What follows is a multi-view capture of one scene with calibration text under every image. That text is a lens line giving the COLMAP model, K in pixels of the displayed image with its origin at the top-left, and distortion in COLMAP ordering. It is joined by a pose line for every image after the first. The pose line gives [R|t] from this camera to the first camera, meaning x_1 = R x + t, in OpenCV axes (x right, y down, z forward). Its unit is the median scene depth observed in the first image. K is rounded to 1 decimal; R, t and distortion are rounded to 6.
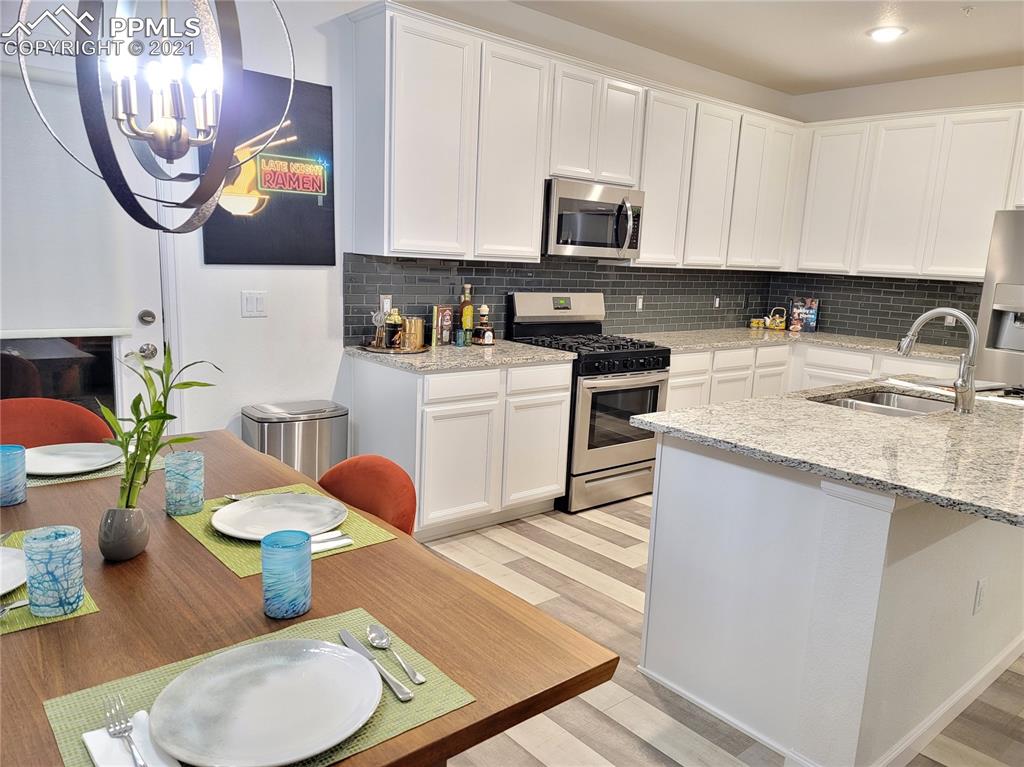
lens RADIAL K [[745.6, 0, 527.3], [0, 745.6, 390.1], [0, 0, 1]] dist [0.063902, -0.046779]
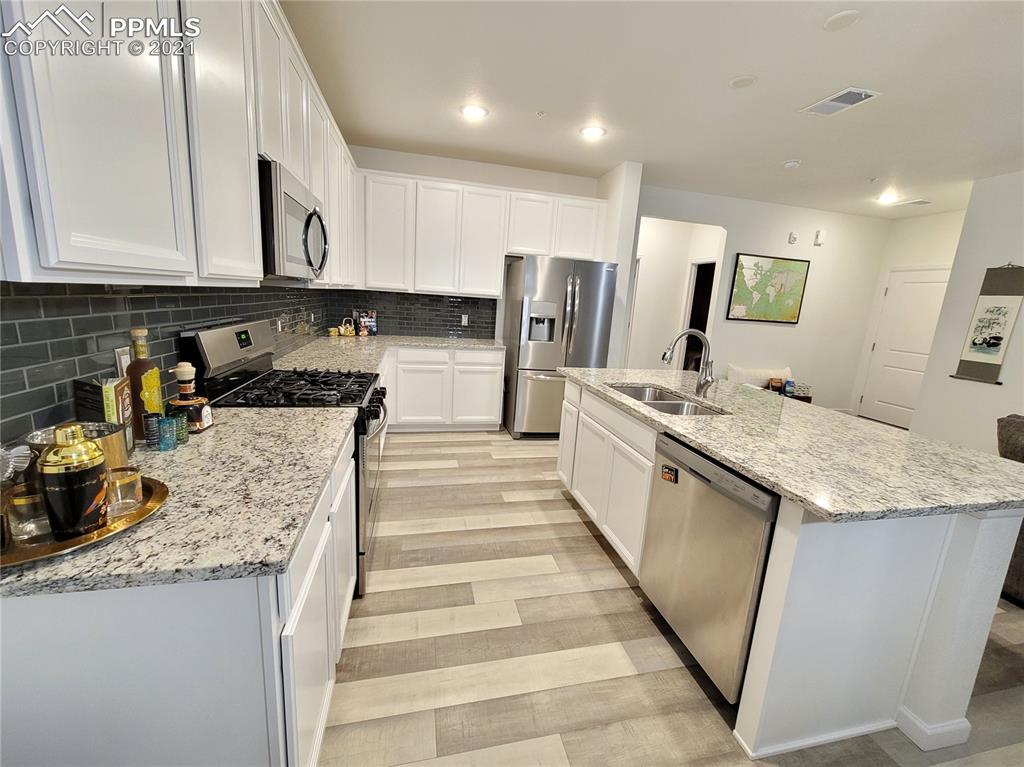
lens RADIAL K [[416.8, 0, 512.0], [0, 416.8, 380.2], [0, 0, 1]] dist [-0.010794, -0.000112]
pose [[0.476852, -0.190784, 0.858029, -0.211646], [0.118291, 0.981209, 0.152433, -0.119787], [-0.870988, 0.028809, 0.490460, 0.628907]]
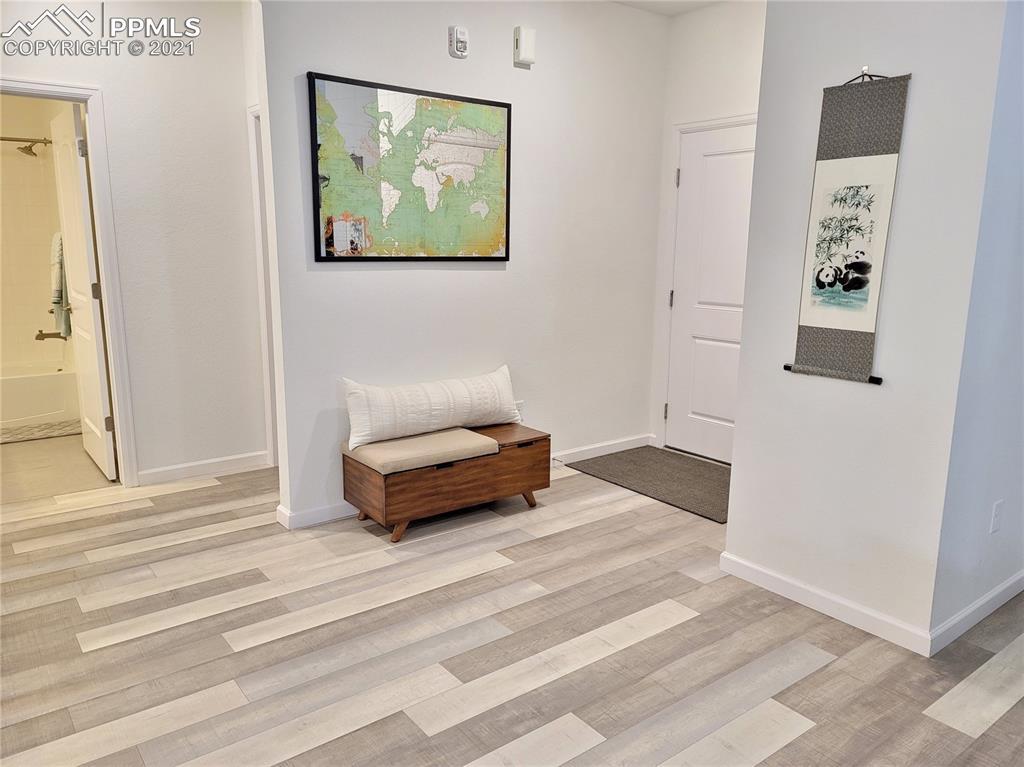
lens RADIAL K [[745.6, 0, 527.3], [0, 745.6, 390.1], [0, 0, 1]] dist [0.063902, -0.046779]
pose [[0.051767, -0.242602, 0.968744, 0.399595], [0.168819, 0.958210, 0.230942, -0.045743], [-0.984287, 0.151587, 0.090559, 0.386489]]
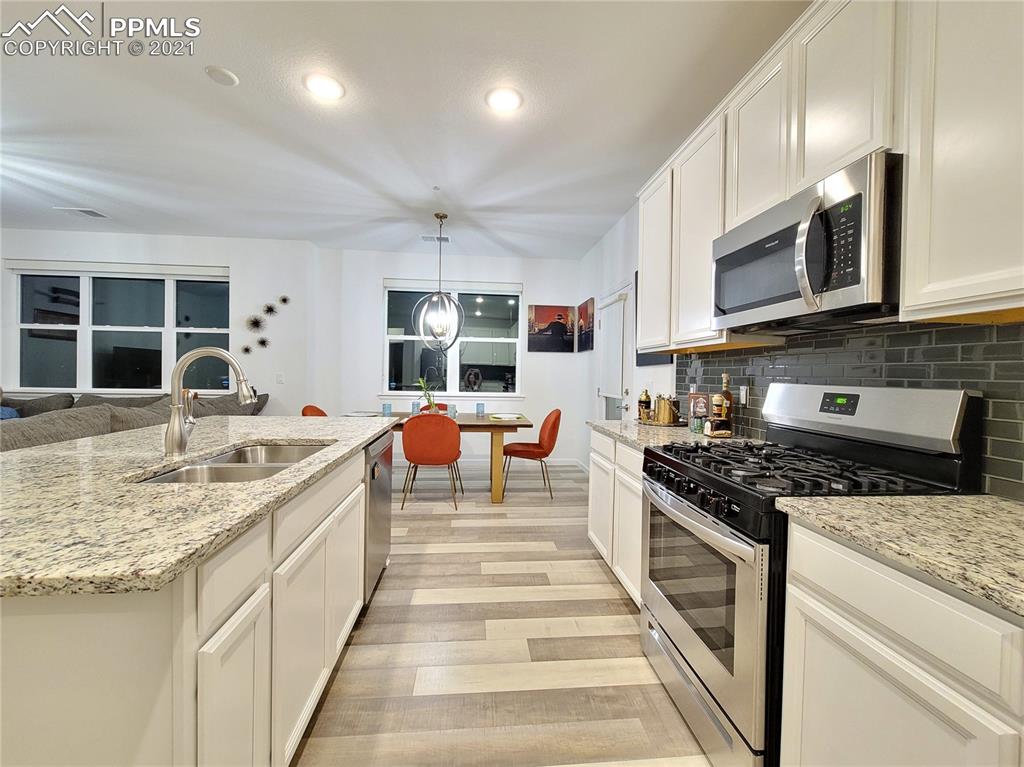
lens RADIAL K [[416.8, 0, 512.0], [0, 416.8, 380.2], [0, 0, 1]] dist [-0.010794, -0.000112]
pose [[-0.584570, -0.050226, -0.809787, 0.513193], [-0.193471, 0.977919, 0.079009, -0.122915], [0.787938, 0.202857, -0.581380, 1.096273]]
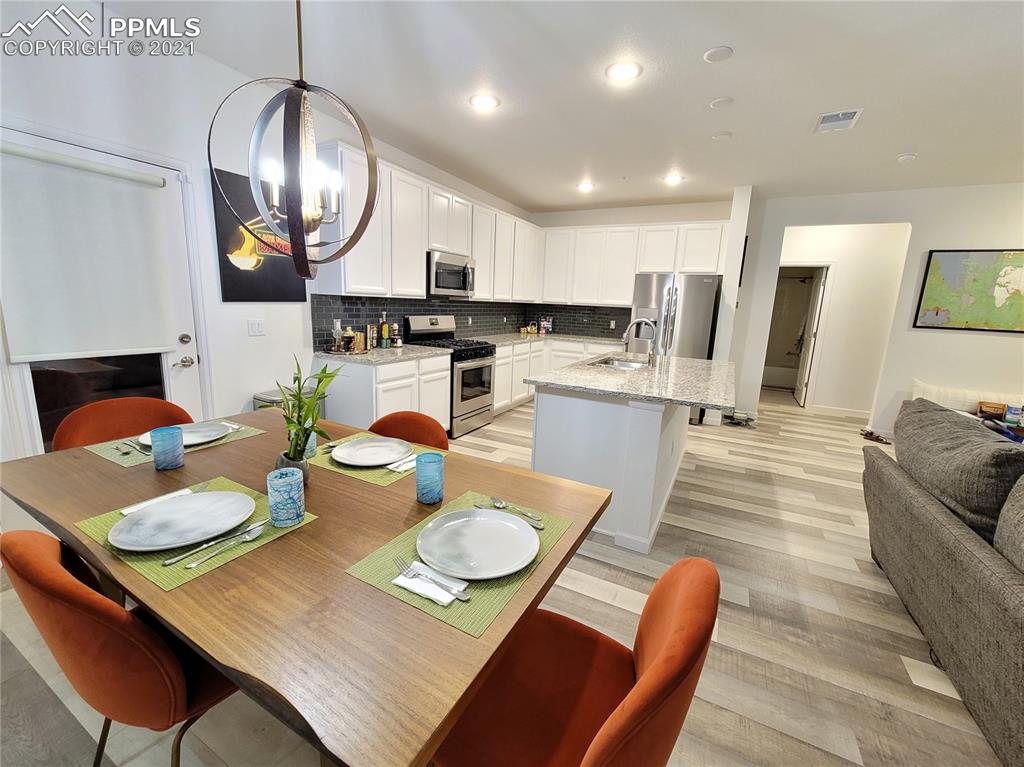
lens RADIAL K [[416.8, 0, 512.0], [0, 416.8, 380.2], [0, 0, 1]] dist [-0.010794, -0.000112]
pose [[0.935297, -0.075805, 0.345650, -0.146413], [0.068415, 0.997093, 0.033549, 0.000786], [-0.347188, -0.007731, 0.937764, 0.014496]]
